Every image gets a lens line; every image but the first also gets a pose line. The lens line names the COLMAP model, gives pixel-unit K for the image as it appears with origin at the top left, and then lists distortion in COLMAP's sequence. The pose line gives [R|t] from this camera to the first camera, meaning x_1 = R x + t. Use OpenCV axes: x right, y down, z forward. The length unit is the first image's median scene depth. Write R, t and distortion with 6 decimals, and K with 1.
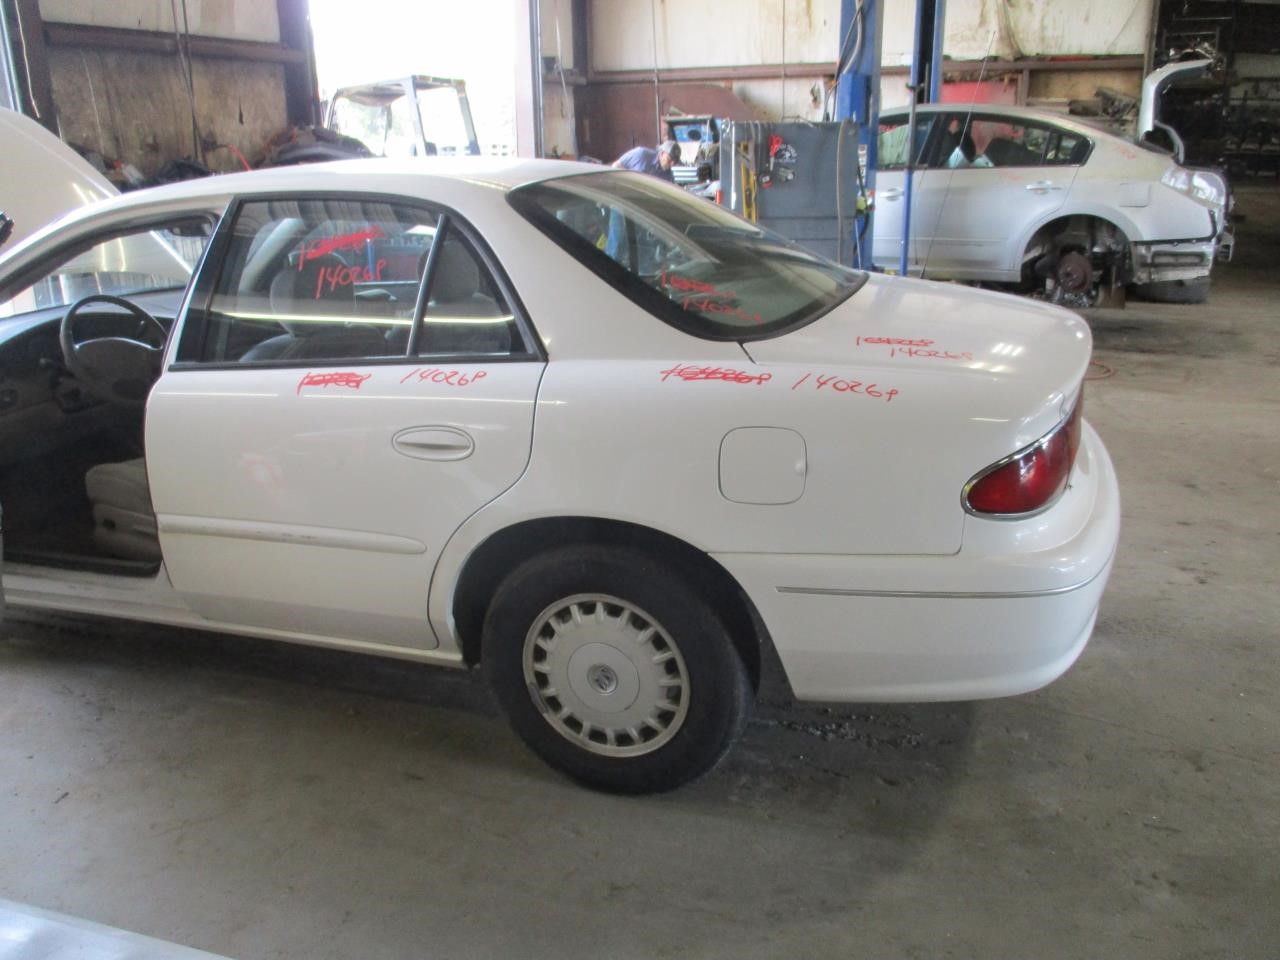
lens RADIAL K [[1088.1, 0, 640.0], [0, 1088.1, 480.0], [0, 0, 1]] dist [-0.056395, 0.015405]
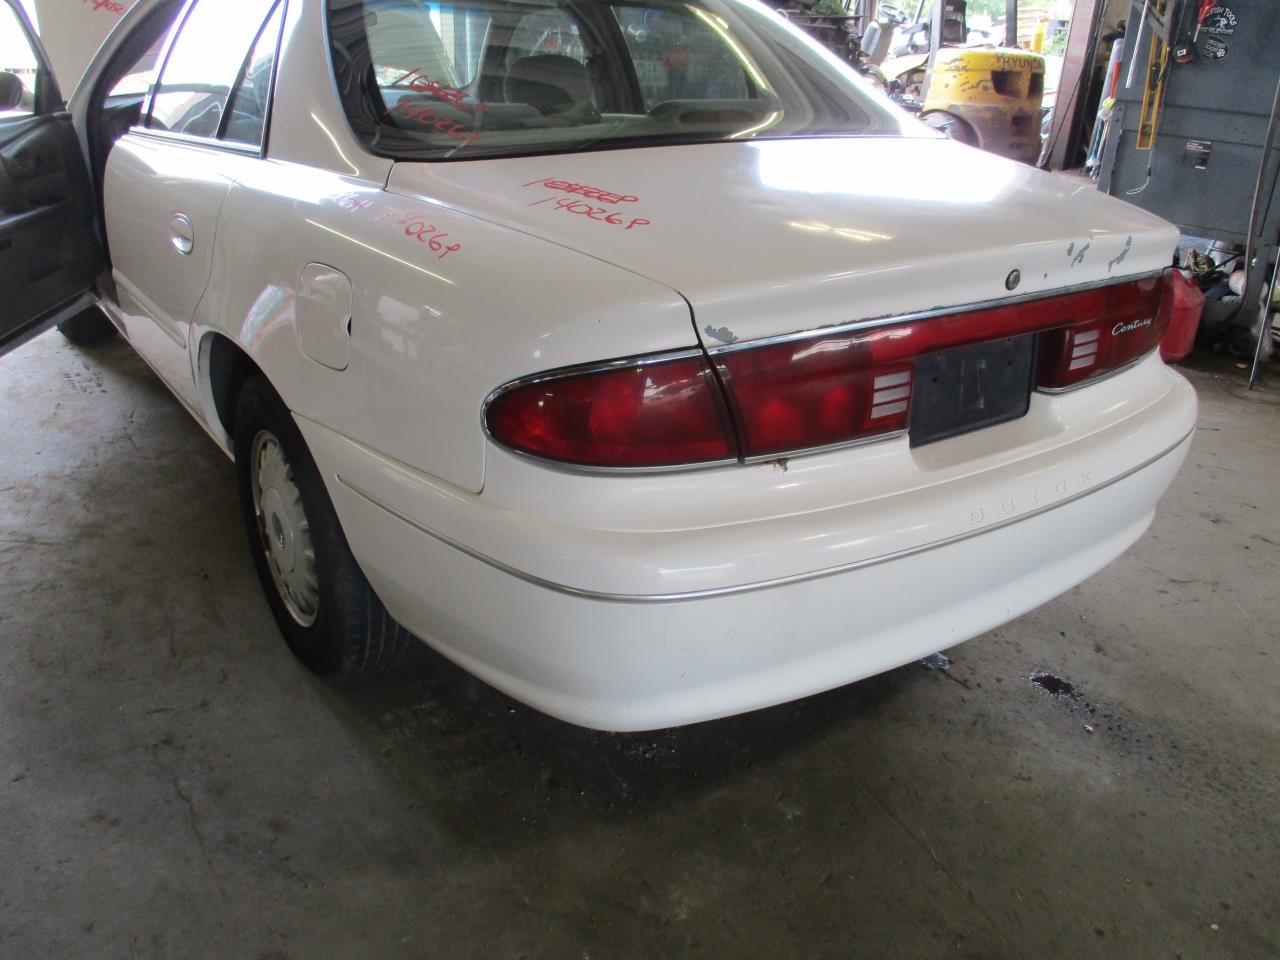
lens RADIAL K [[1088.1, 0, 640.0], [0, 1088.1, 480.0], [0, 0, 1]] dist [-0.056395, 0.015405]
pose [[0.822608, 0.288038, -0.490255, 0.552826], [-0.233513, 0.957270, 0.170607, -0.066767], [0.518447, -0.025862, 0.854719, 0.349155]]
